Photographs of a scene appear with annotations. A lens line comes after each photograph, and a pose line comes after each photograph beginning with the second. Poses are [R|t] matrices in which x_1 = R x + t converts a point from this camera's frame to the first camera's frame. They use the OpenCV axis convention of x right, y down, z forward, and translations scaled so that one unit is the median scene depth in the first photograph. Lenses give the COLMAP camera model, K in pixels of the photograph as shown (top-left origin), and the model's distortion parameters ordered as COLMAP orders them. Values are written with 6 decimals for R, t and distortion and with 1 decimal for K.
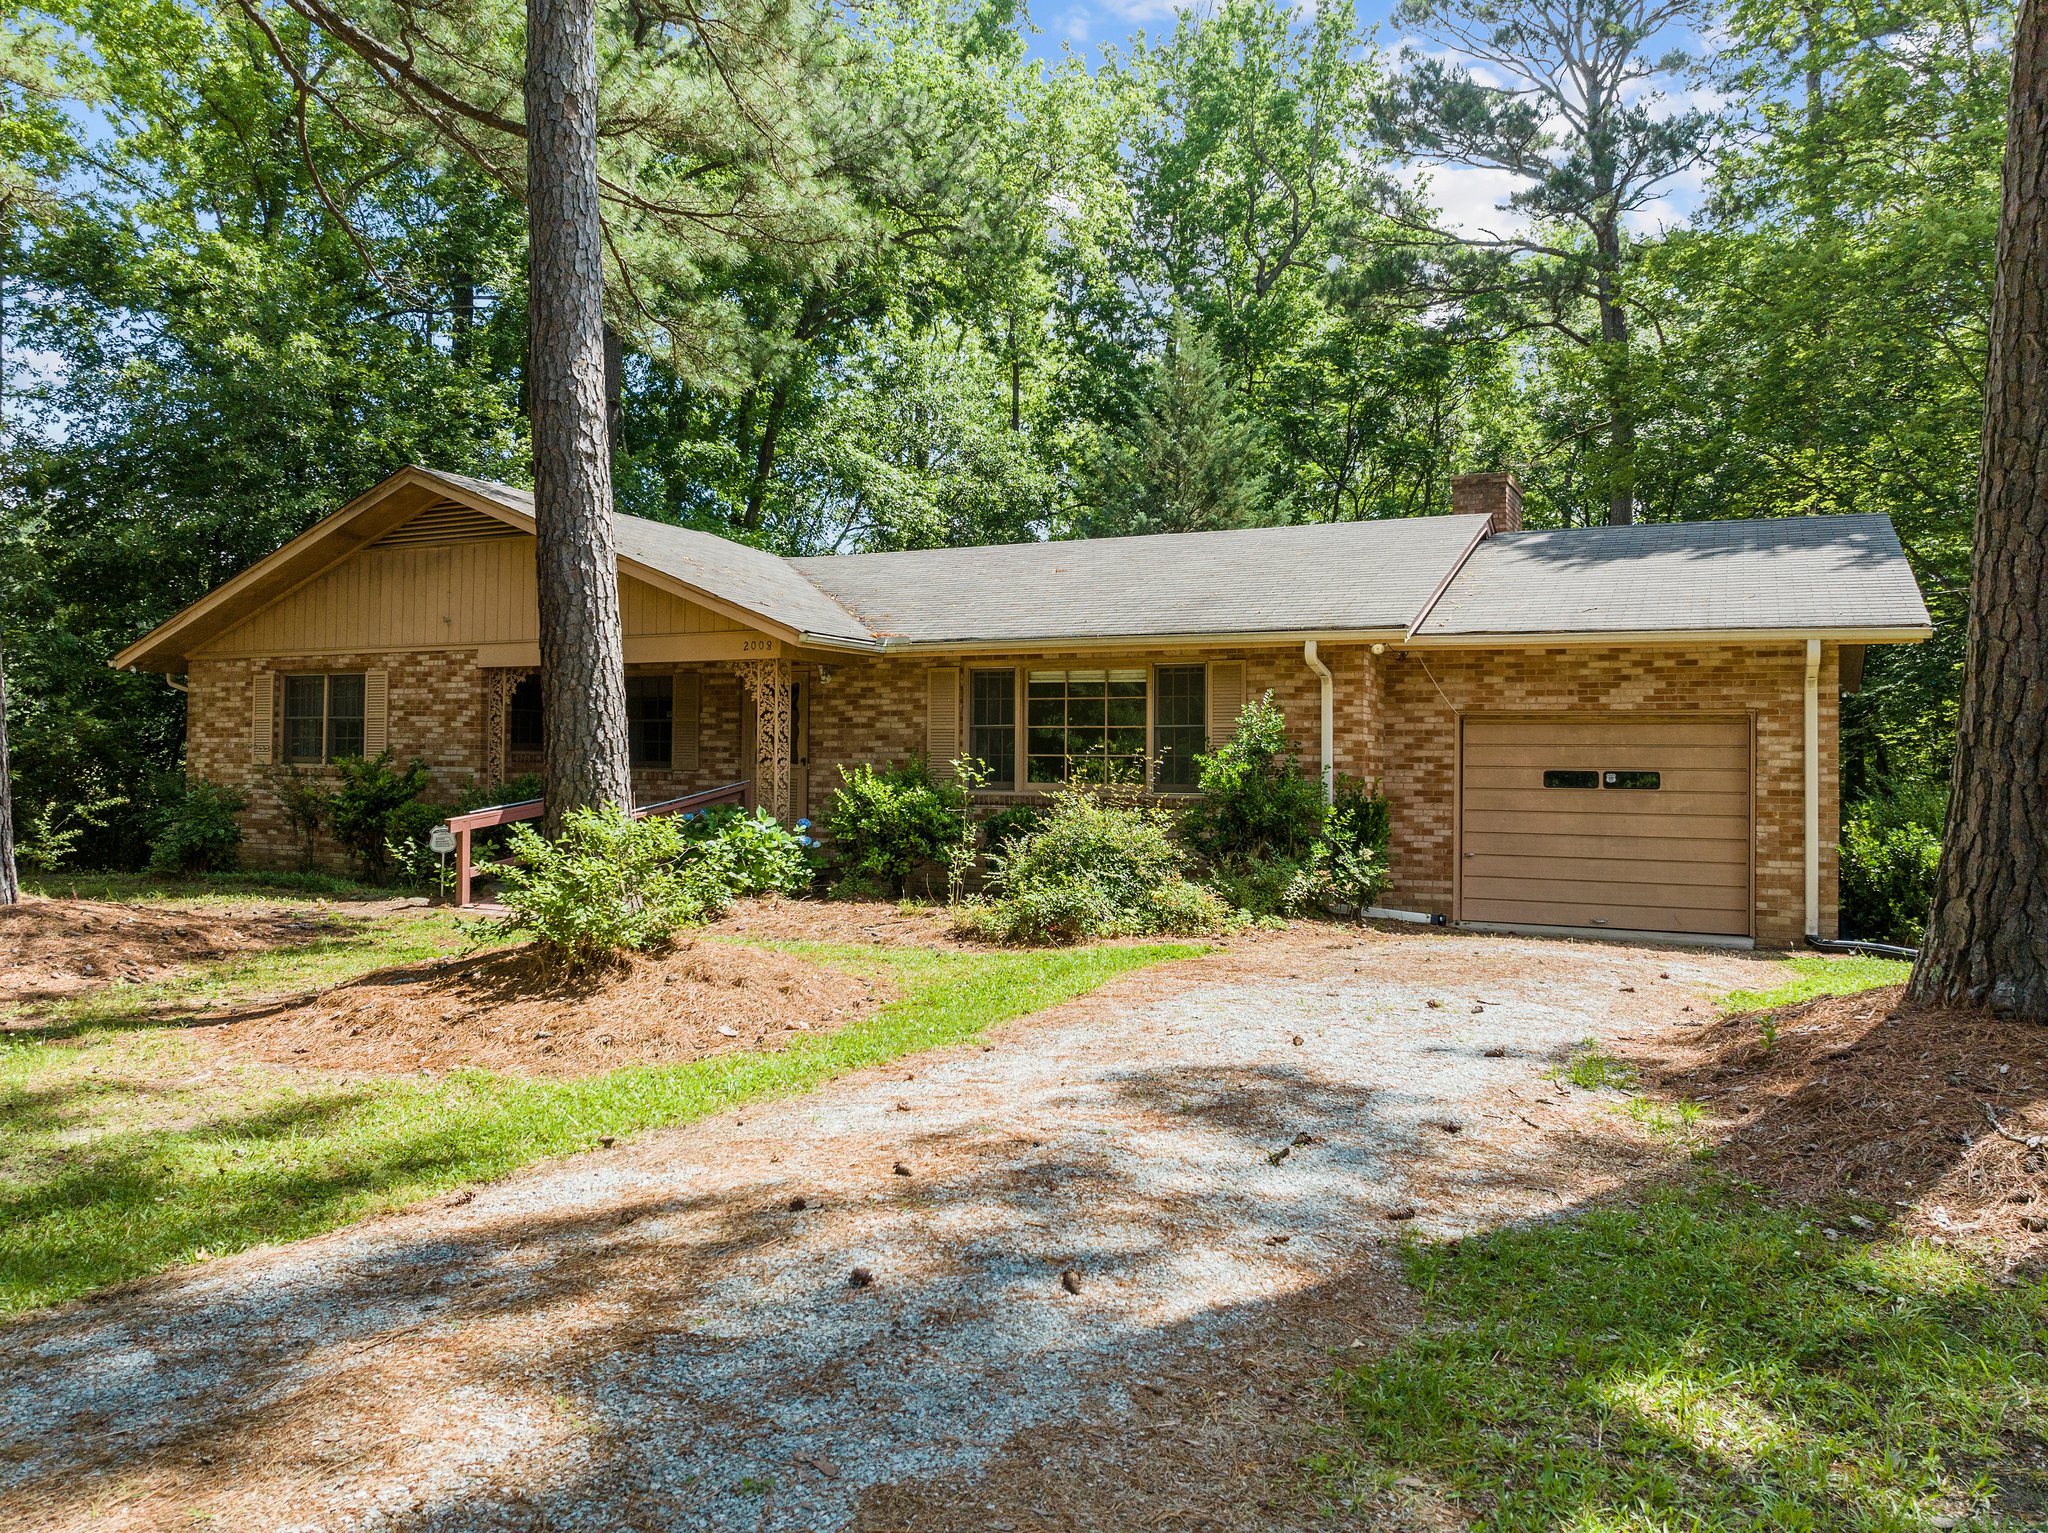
lens RADIAL K [[1529.2, 0, 1024.0], [0, 1529.2, 766.5], [0, 0, 1]] dist [-0.055104, -0.001693]
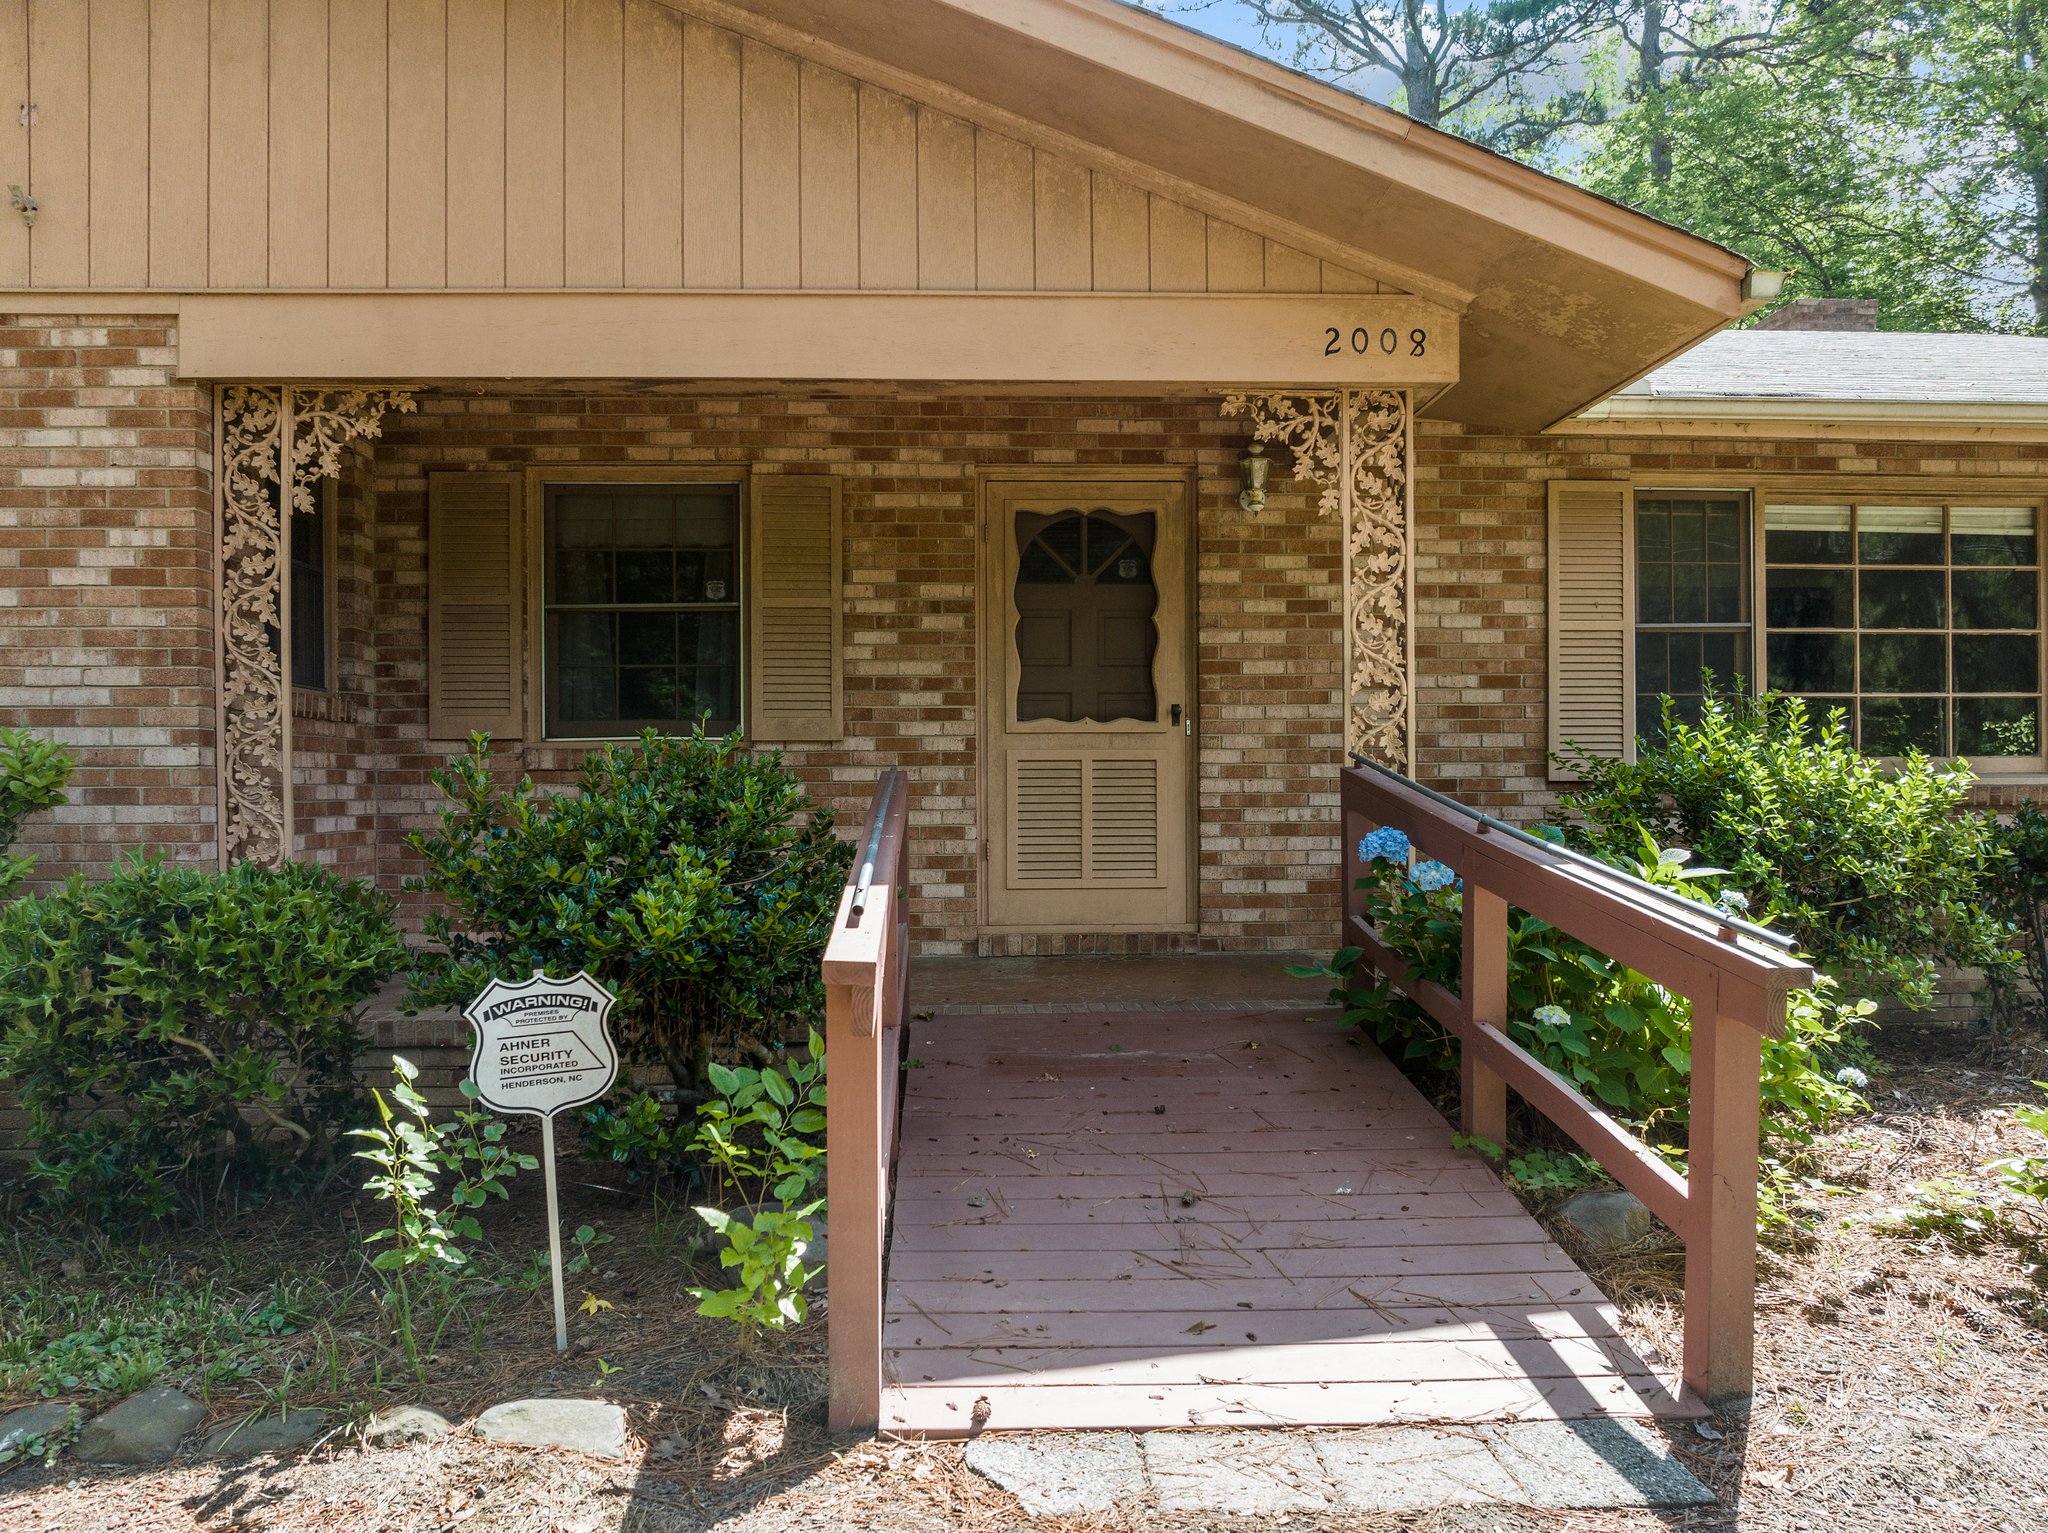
lens RADIAL K [[1529.2, 0, 1024.0], [0, 1529.2, 766.5], [0, 0, 1]] dist [-0.055104, -0.001693]
pose [[0.862320, -0.009490, 0.506275, -0.410450], [0.016808, 0.999810, -0.009887, 0.013980], [-0.506085, 0.017035, 0.862315, 0.765483]]
